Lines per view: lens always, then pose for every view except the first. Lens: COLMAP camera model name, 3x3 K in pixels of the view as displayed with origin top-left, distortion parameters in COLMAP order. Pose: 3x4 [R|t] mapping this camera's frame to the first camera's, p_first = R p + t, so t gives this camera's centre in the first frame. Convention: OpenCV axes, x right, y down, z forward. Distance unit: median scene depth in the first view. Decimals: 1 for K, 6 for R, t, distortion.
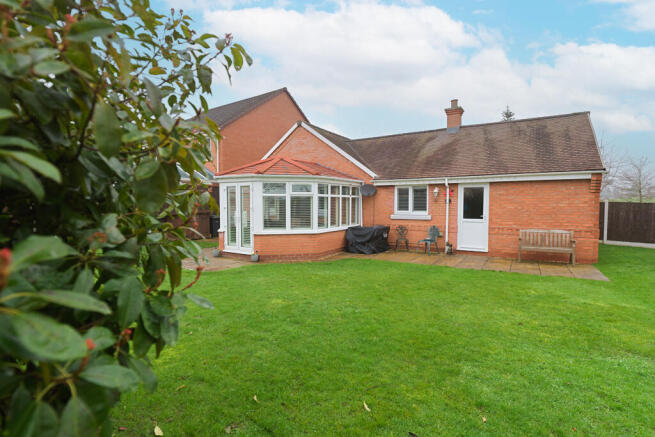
lens RADIAL K [[319.6, 0, 327.3], [0, 319.6, 219.2], [0, 0, 1]] dist [-0.004642, -0.001132]
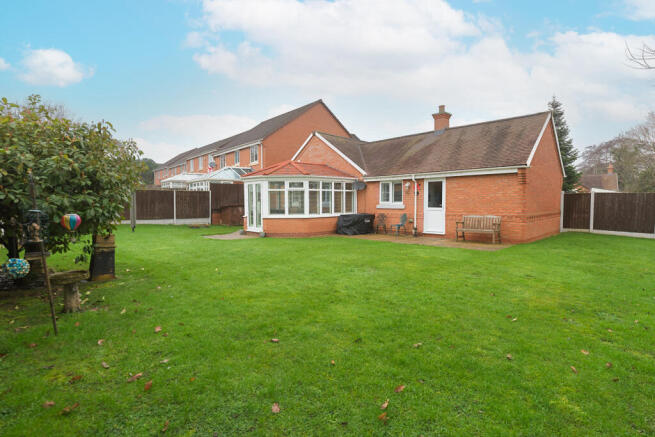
lens RADIAL K [[319.6, 0, 329.1], [0, 319.6, 216.8], [0, 0, 1]] dist [-0.004642, -0.001132]
pose [[0.973435, 0.004737, -0.228915, 0.330654], [-0.004232, 0.999987, 0.002696, 0.031951], [0.228925, -0.001656, 0.973443, -0.267774]]
